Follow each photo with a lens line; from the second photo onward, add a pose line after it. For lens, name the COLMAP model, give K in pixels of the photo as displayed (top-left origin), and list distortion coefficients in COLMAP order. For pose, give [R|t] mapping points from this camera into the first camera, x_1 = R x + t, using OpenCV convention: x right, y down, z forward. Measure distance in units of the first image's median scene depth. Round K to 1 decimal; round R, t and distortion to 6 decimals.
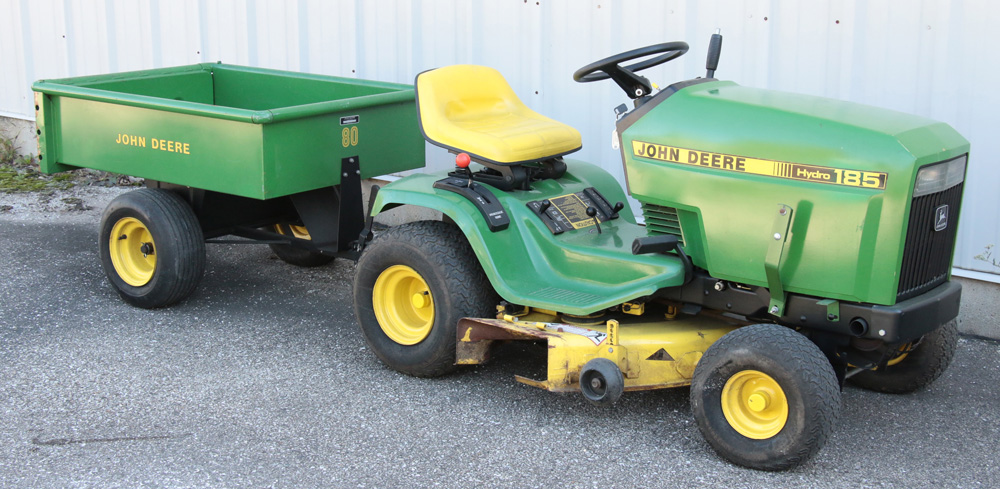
lens RADIAL K [[1444.7, 0, 517.0], [0, 1444.7, 219.1], [0, 0, 1]] dist [0.008668, -0.007069]
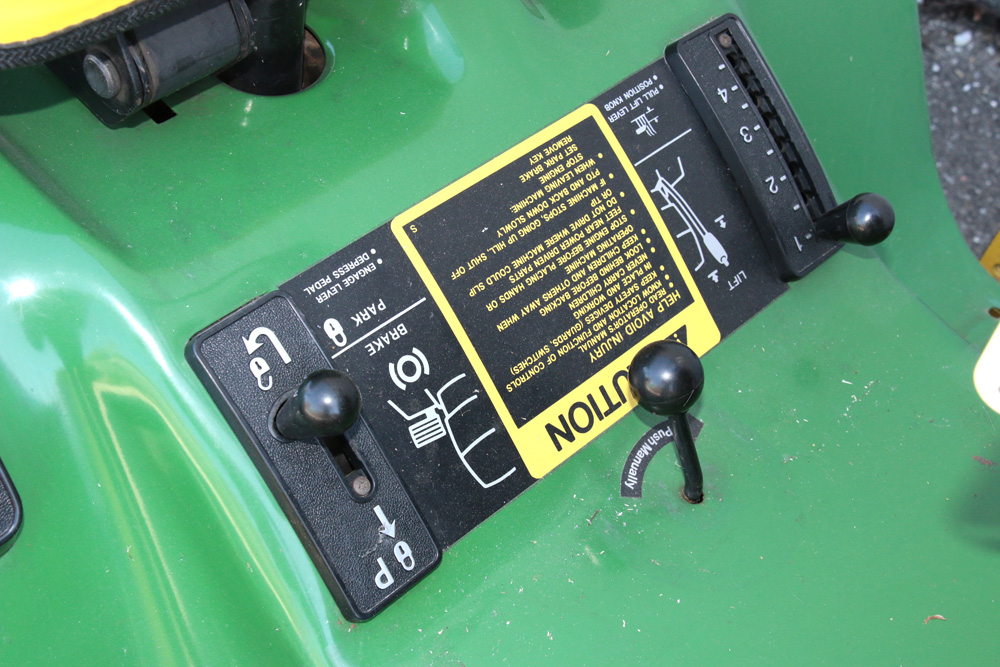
lens RADIAL K [[1648.3, 0, 500.0], [0, 1648.3, 333.5], [0, 0, 1]] dist [0.036367, 0.106527]
pose [[0.984630, 0.173970, 0.015466, 0.033715], [-0.148419, 0.786751, 0.599162, -0.111762], [0.092068, -0.592248, 0.800478, 0.921360]]
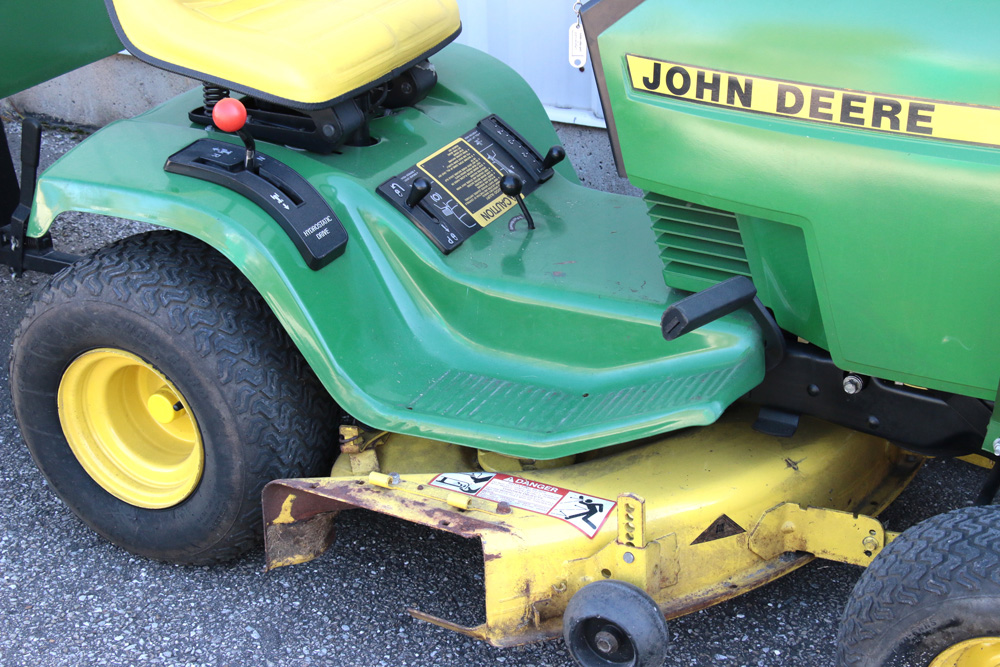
lens RADIAL K [[1606.3, 0, 500.0], [0, 1606.3, 333.5], [0, 0, 1]] dist [0.130150, 0.091121]
pose [[0.983097, -0.107603, 0.148127, -0.037309], [0.068153, 0.965999, 0.249401, -0.095149], [-0.169927, -0.235090, 0.957004, 0.515121]]
